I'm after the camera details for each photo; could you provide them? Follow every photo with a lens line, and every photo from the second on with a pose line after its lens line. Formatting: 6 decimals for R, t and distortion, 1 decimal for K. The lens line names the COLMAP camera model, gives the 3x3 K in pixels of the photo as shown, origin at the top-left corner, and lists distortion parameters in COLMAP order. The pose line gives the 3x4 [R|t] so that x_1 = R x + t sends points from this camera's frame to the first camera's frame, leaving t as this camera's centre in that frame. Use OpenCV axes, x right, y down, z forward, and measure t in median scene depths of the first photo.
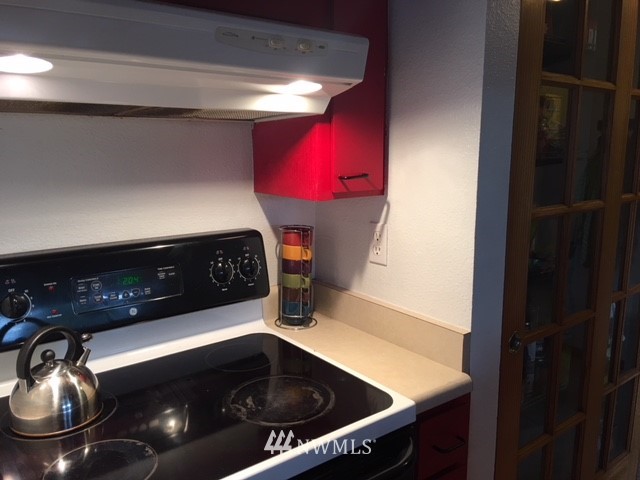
lens RADIAL K [[540.8, 0, 322.7], [0, 540.8, 244.3], [0, 0, 1]] dist [0.046892, -0.003450]
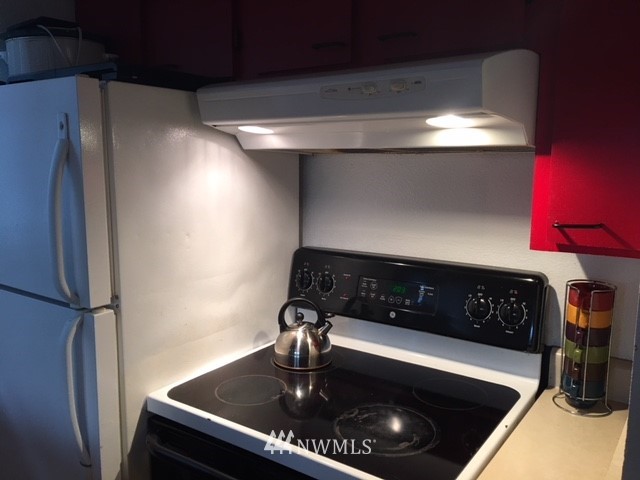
lens RADIAL K [[540.8, 0, 322.6], [0, 540.8, 237.2], [0, 0, 1]] dist [0.046892, -0.003450]
pose [[0.279806, 0.128474, -0.951422, 0.831036], [-0.183944, 0.979820, 0.078212, -0.125806], [0.942270, 0.153124, 0.297791, 0.544658]]
